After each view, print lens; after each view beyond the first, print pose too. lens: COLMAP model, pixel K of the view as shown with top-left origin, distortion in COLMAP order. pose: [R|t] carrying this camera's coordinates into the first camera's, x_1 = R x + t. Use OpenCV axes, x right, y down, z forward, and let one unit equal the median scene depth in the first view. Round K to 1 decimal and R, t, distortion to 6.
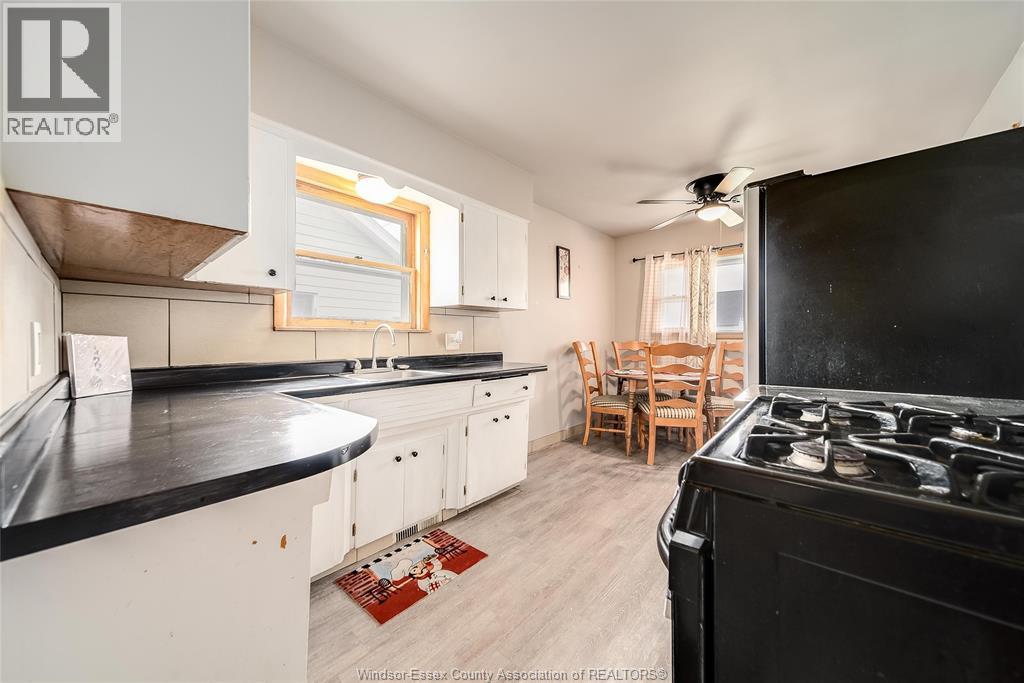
lens RADIAL K [[365.4, 0, 510.9], [0, 365.4, 340.7], [0, 0, 1]] dist [-0.001869, -0.000651]
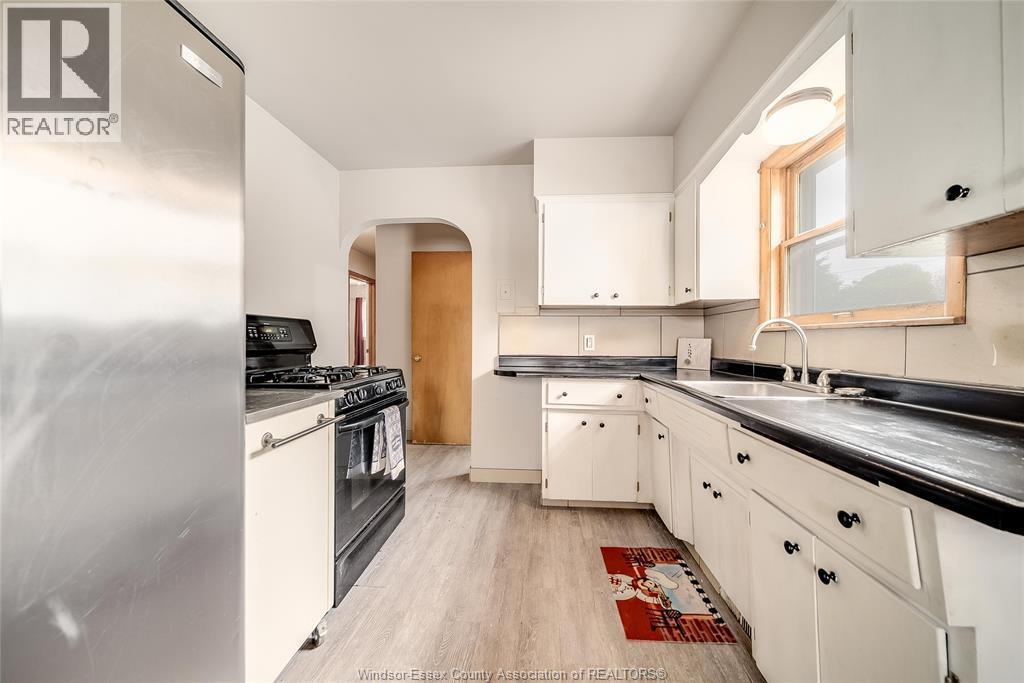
lens RADIAL K [[365.4, 0, 511.8], [0, 365.4, 342.8], [0, 0, 1]] dist [-0.001869, -0.000651]
pose [[-0.812627, 0.005254, -0.582760, 0.480560], [-0.001989, 0.999929, 0.011789, -0.006813], [0.582780, 0.010739, -0.812559, 1.285046]]
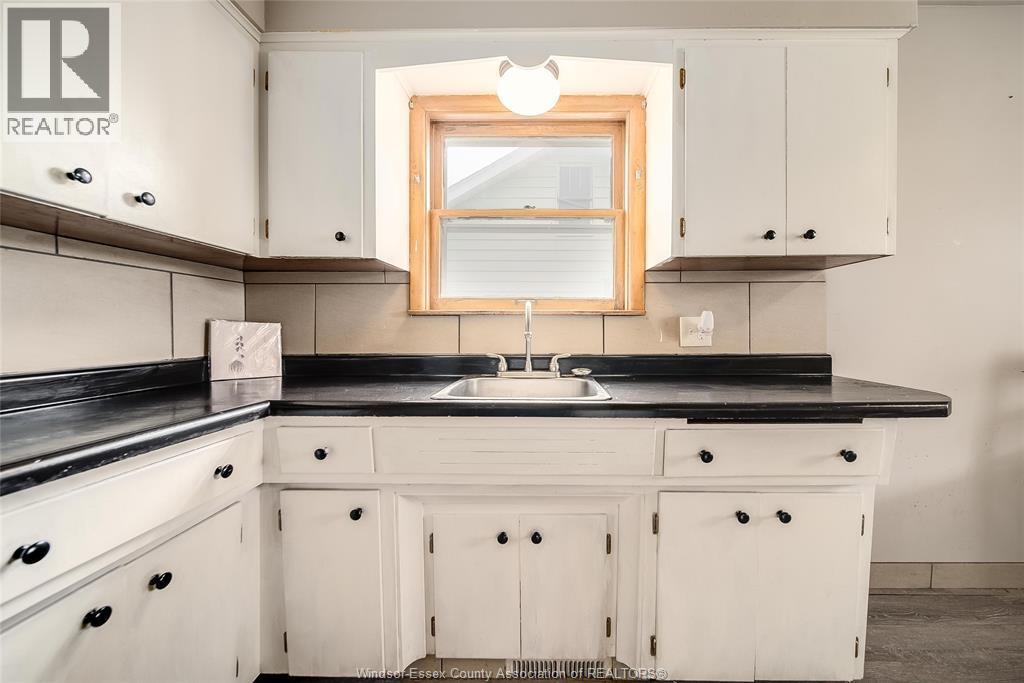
lens RADIAL K [[365.4, 0, 546.4], [0, 365.4, 334.6], [0, 0, 1]] dist [-0.001869, -0.000651]
pose [[0.652695, 0.015854, -0.757455, 0.142527], [-0.006096, 0.999859, 0.015674, 0.000692], [0.757597, -0.005613, 0.652699, 0.624981]]
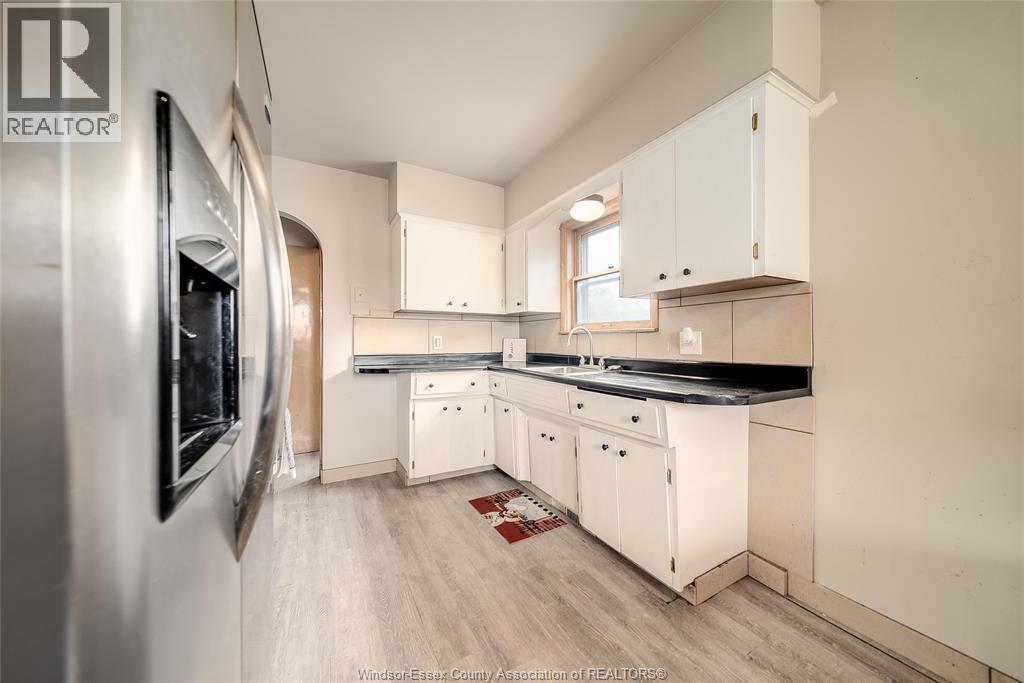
lens RADIAL K [[365.4, 0, 513.3], [0, 365.4, 342.8], [0, 0, 1]] dist [-0.001869, -0.000651]
pose [[-0.354378, 0.008835, -0.935061, 0.818718], [0.000152, 0.999956, 0.009390, -0.005783], [0.935102, 0.003186, -0.354363, 1.227248]]
